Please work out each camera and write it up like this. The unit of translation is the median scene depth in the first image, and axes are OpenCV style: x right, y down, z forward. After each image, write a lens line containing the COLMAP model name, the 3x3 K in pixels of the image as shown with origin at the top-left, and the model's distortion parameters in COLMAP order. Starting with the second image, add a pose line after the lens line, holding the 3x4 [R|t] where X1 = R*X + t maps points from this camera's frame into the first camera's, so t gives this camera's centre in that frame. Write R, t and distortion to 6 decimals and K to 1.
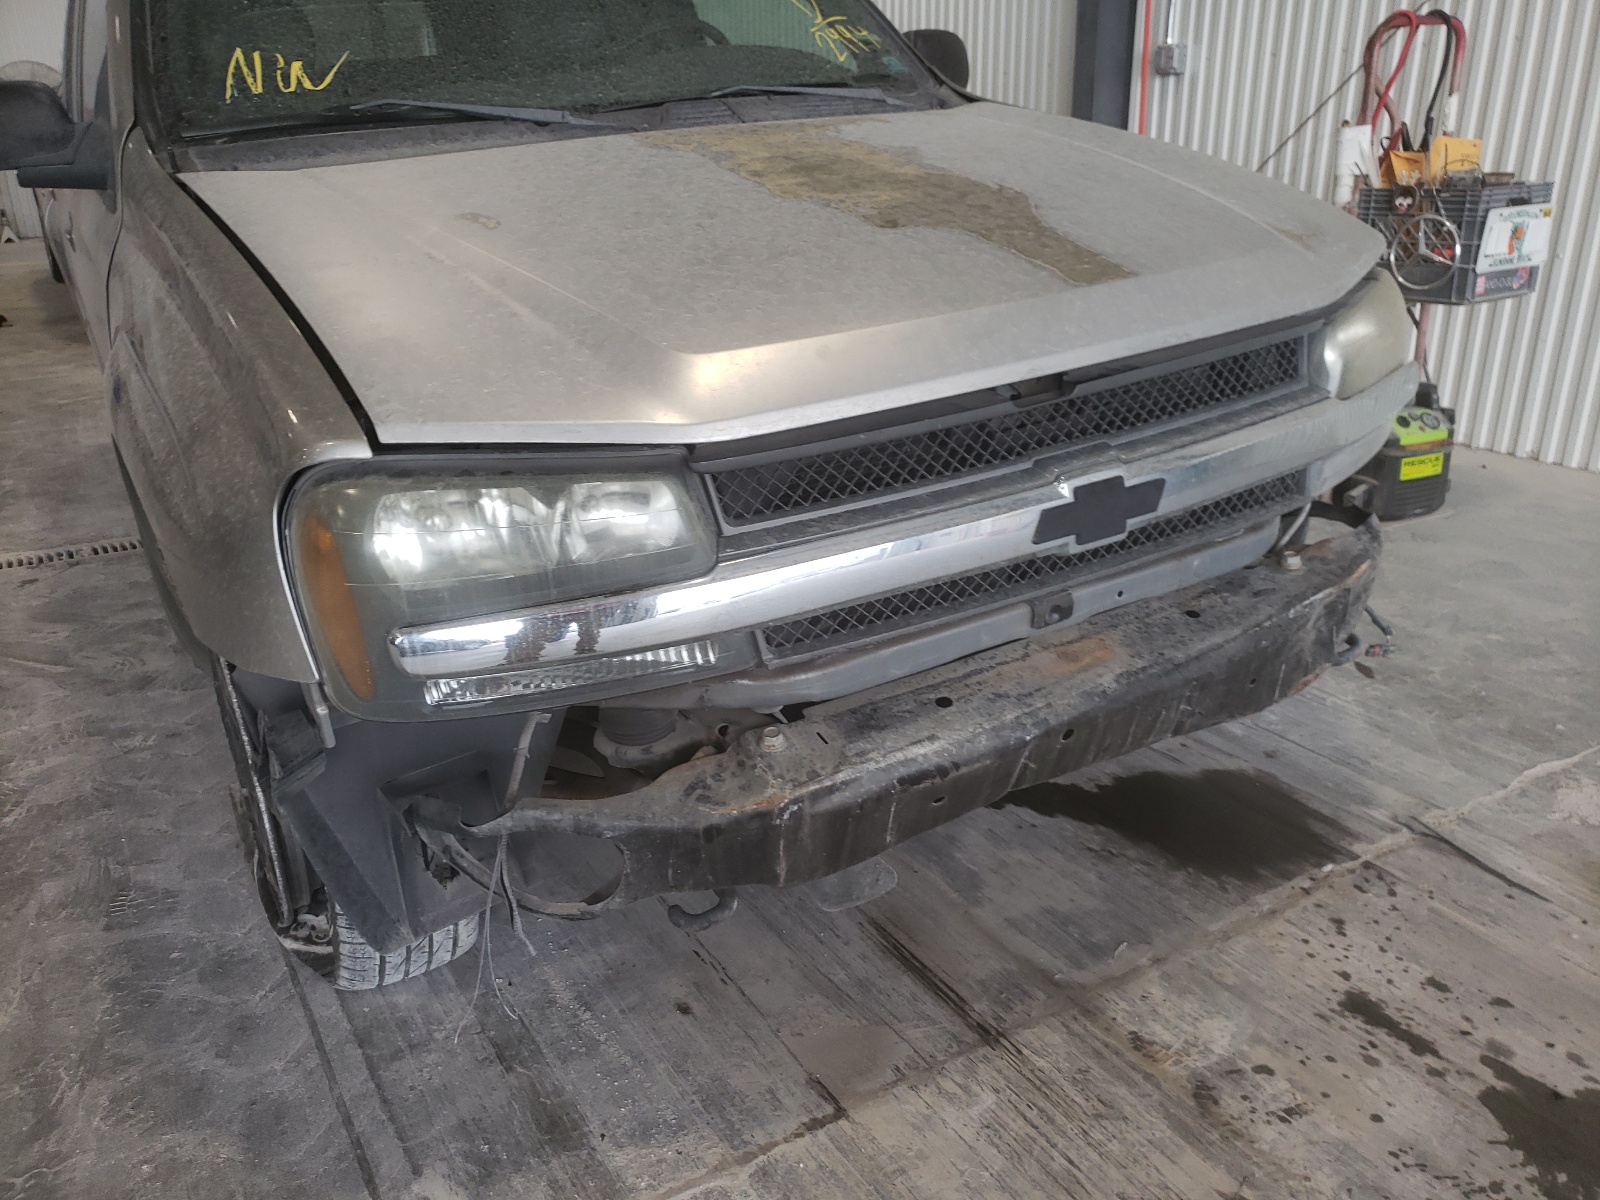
lens RADIAL K [[1253.3, 0, 800.0], [0, 1253.3, 600.0], [0, 0, 1]] dist [0.005735, -0.003377]
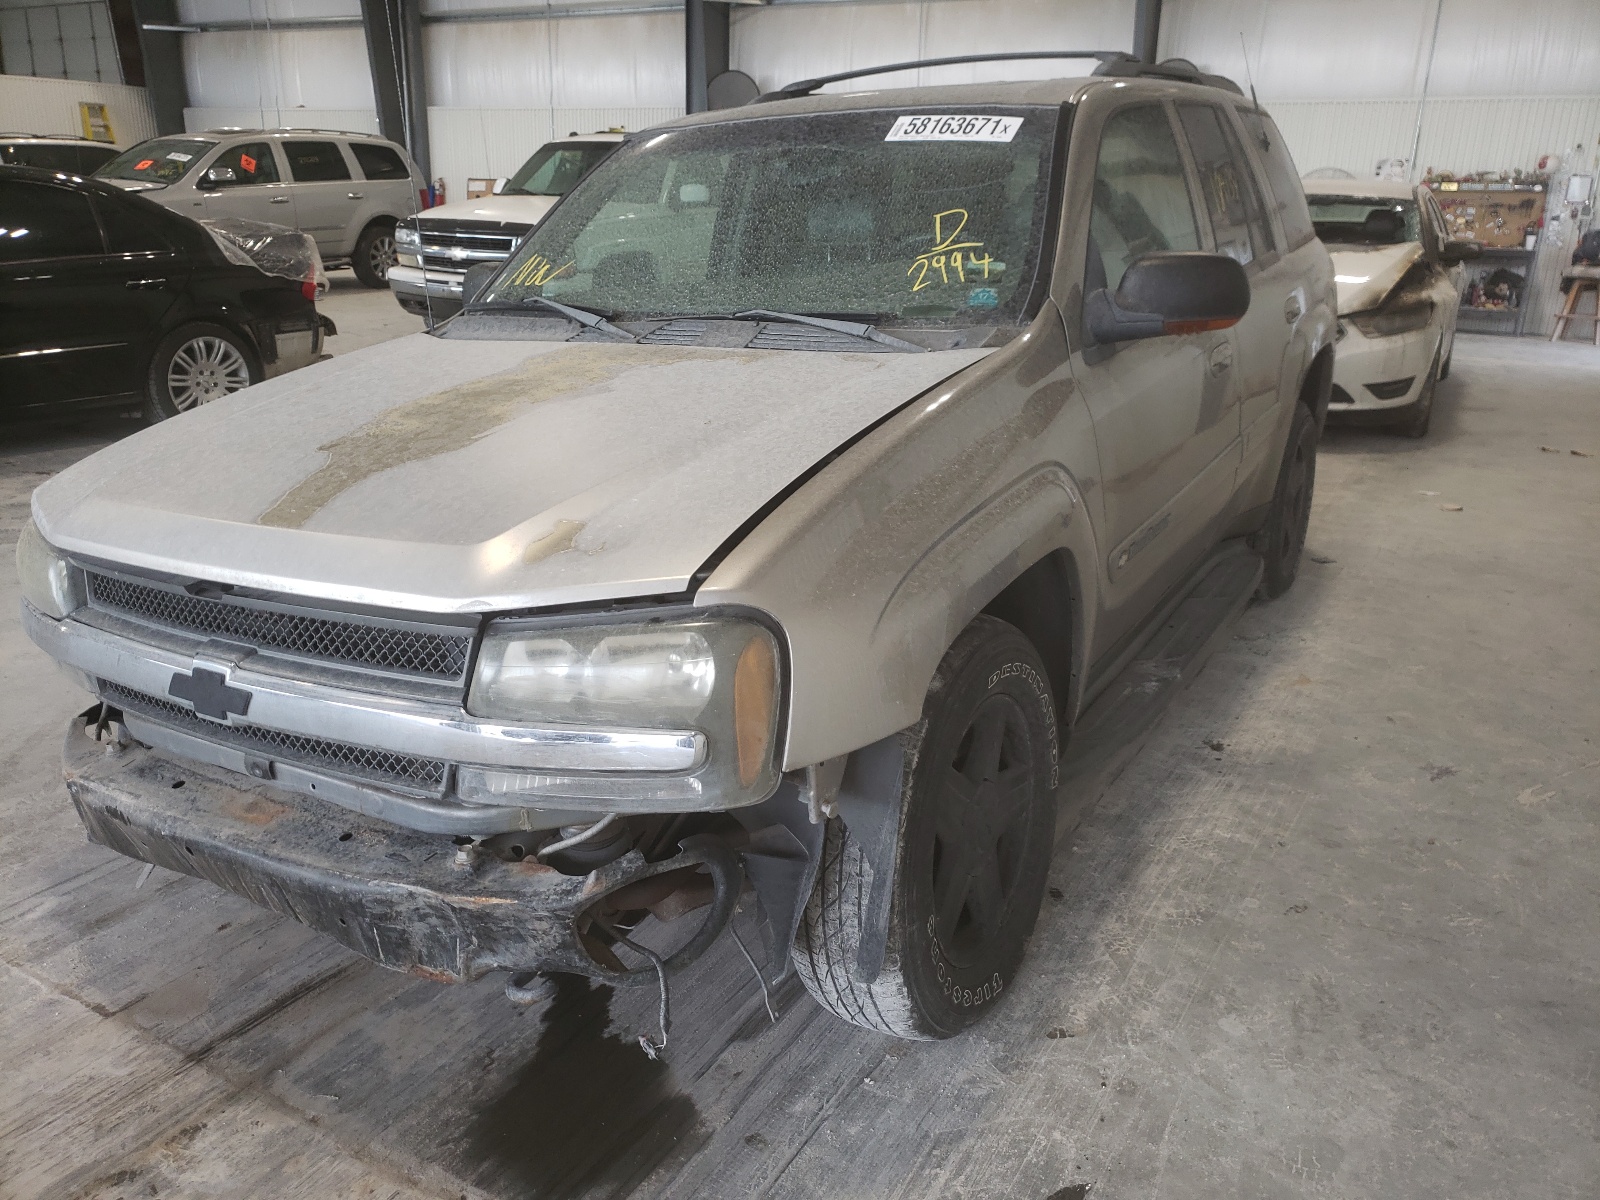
lens RADIAL K [[1239.0, 0, 800.0], [0, 1239.0, 600.0], [0, 0, 1]] dist [-0.007270, 0.034700]
pose [[0.499049, 0.305444, -0.810959, 1.342110], [-0.351883, 0.926624, 0.132466, -0.470654], [0.791914, 0.219255, 0.569911, 0.654145]]
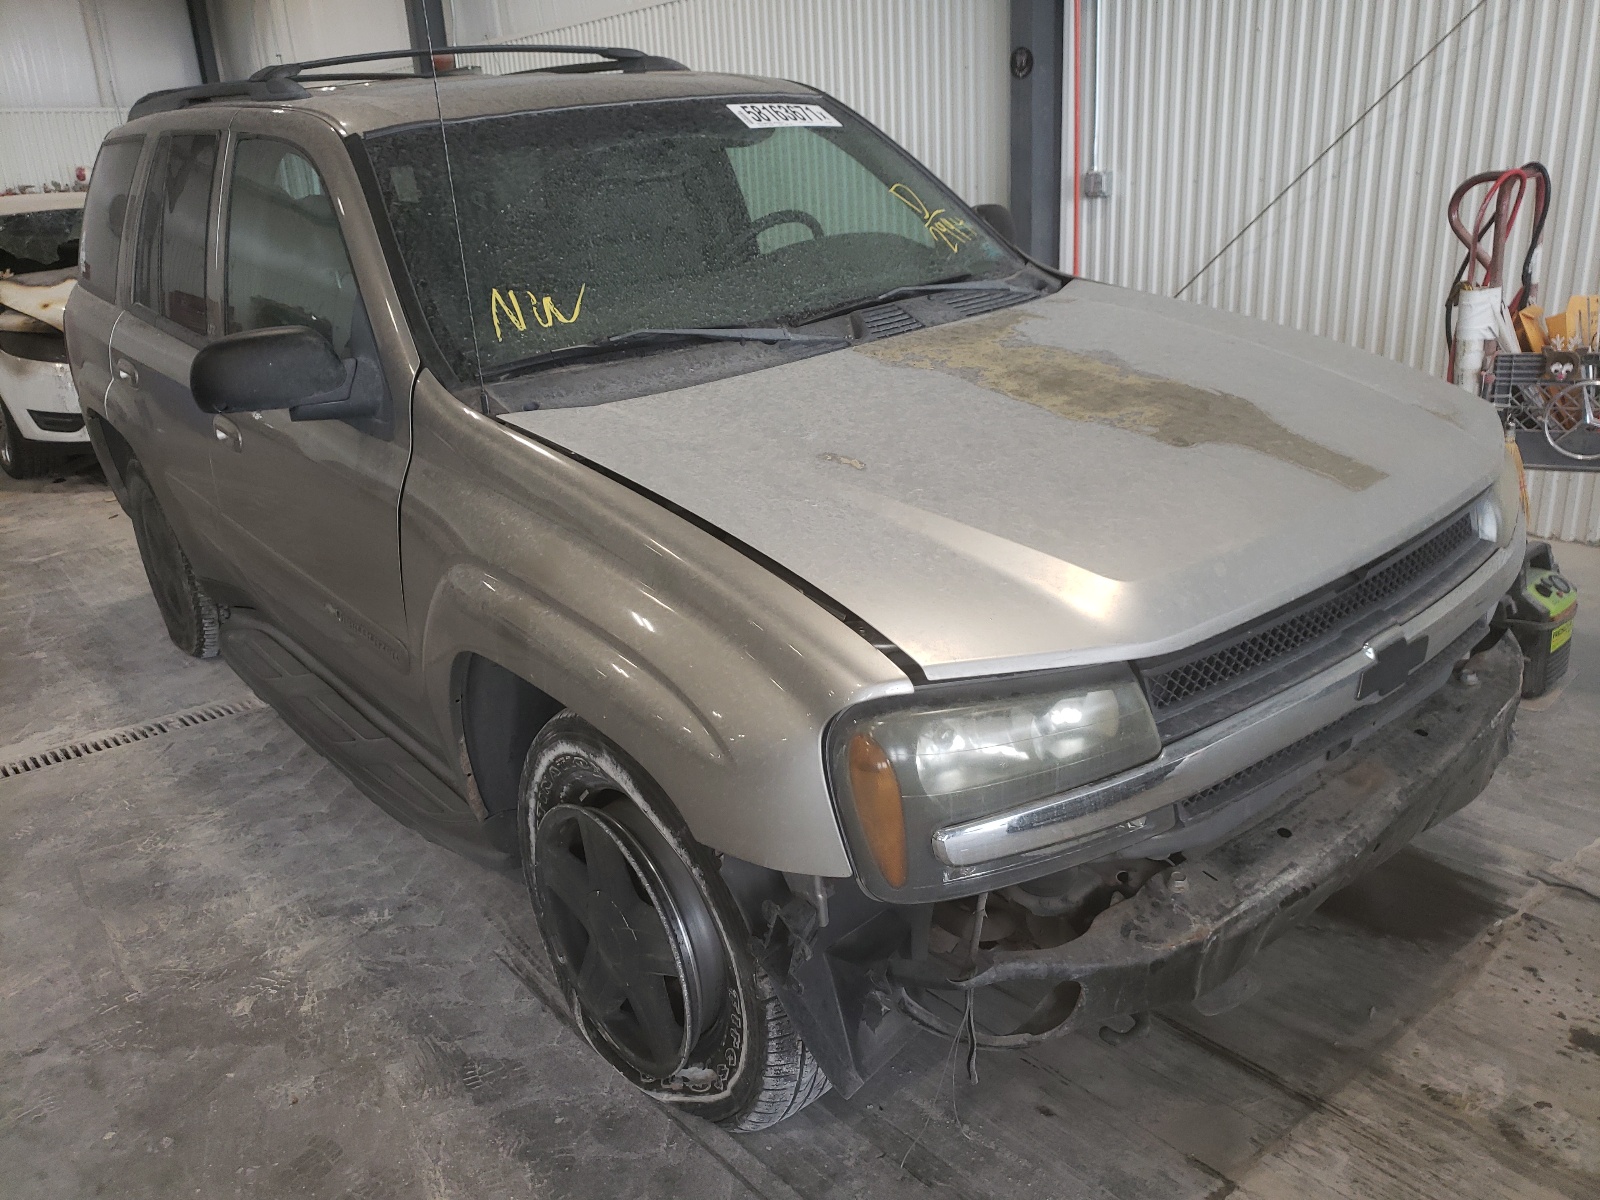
lens RADIAL K [[1239.0, 0, 800.0], [0, 1239.0, 600.0], [0, 0, 1]] dist [-0.007270, 0.034700]
pose [[0.989652, -0.079601, 0.119381, -0.427175], [0.085524, 0.995304, -0.045332, -0.116332], [-0.115212, 0.055073, 0.991813, -0.143043]]
